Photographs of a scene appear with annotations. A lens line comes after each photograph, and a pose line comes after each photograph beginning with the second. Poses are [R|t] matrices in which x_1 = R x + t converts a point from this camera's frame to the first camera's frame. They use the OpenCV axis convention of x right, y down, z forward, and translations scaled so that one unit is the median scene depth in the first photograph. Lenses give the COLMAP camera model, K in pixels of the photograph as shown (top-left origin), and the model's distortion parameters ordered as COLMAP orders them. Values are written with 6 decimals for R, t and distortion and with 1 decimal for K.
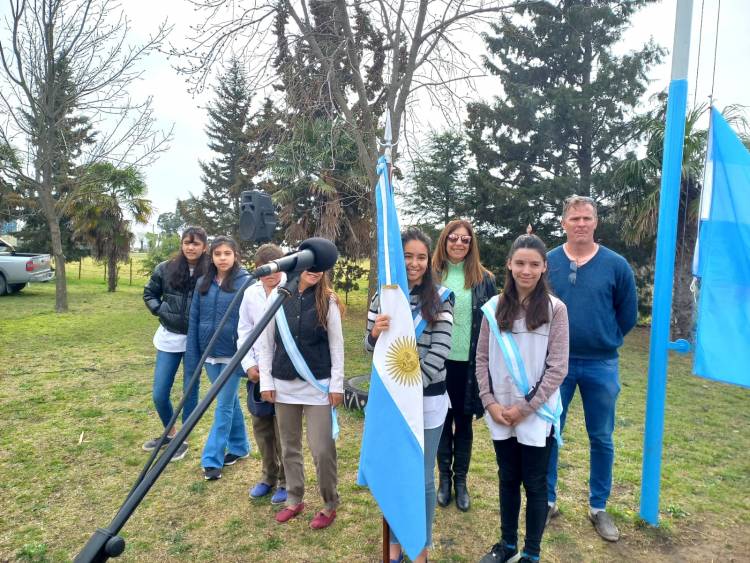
lens RADIAL K [[550.5, 0, 359.3], [0, 550.5, 283.3], [0, 0, 1]] dist [0.110391, -0.147914]
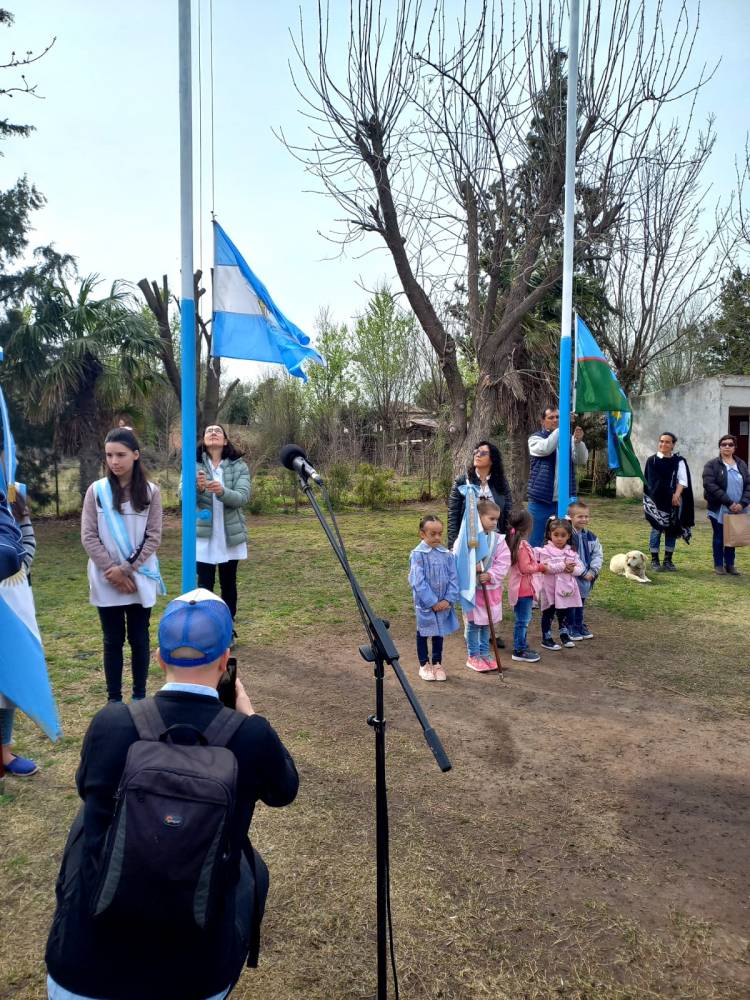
lens RADIAL K [[734.1, 0, 373.6], [0, 734.1, 488.4], [0, 0, 1]] dist [0.110391, -0.147914]
pose [[0.567523, -0.075409, 0.819897, -0.121418], [0.053222, 0.997074, 0.054865, -0.003470], [-0.821635, 0.012499, 0.569876, -0.060326]]
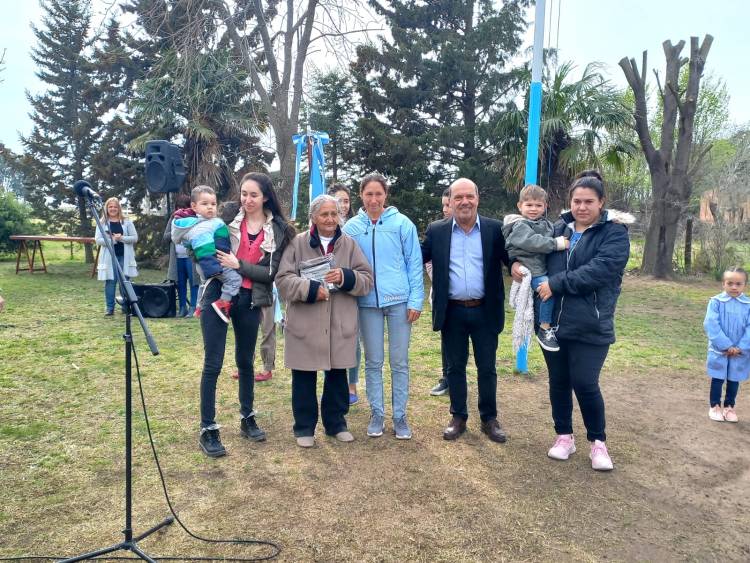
lens RADIAL K [[675.4, 0, 374.9], [0, 675.4, 300.0], [0, 0, 1]] dist [0.097431, -0.160137]
pose [[0.968098, -0.050344, 0.245463, -0.072481], [0.029759, 0.995776, 0.086860, 0.011413], [-0.248799, -0.076784, 0.965507, -0.153183]]
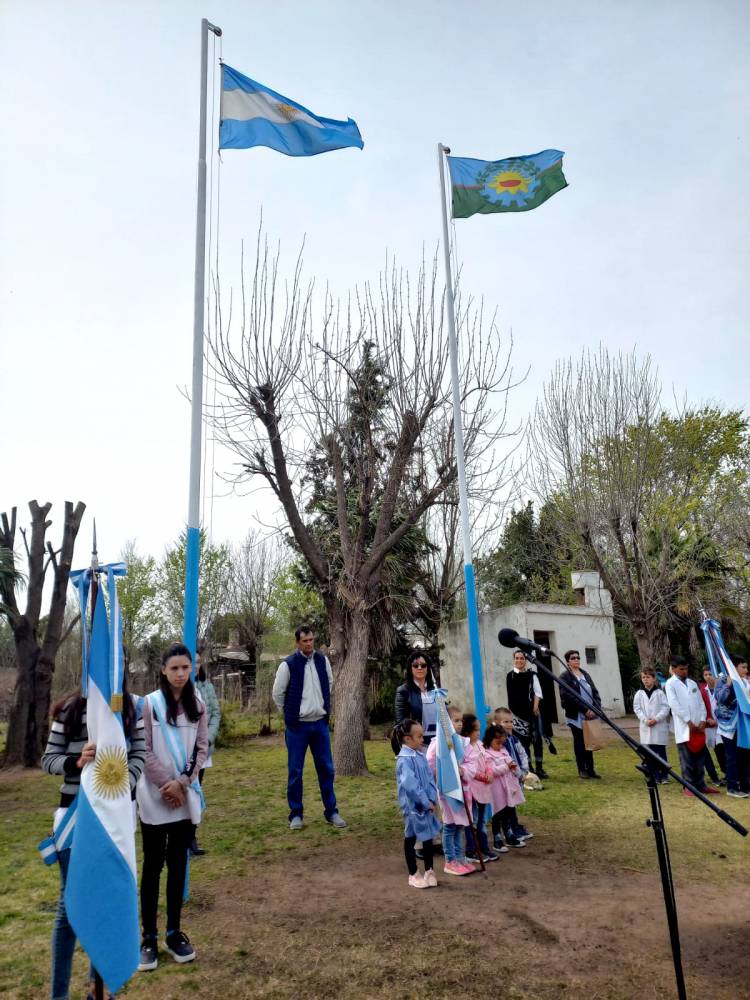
lens RADIAL K [[729.5, 0, 374.8], [0, 729.5, 475.7], [0, 0, 1]] dist [0.039788, -0.002745]
pose [[0.319194, 0.211336, 0.923825, -0.205394], [0.090884, 0.963499, -0.251813, 0.000967], [-0.943322, 0.164338, 0.288336, -0.001851]]
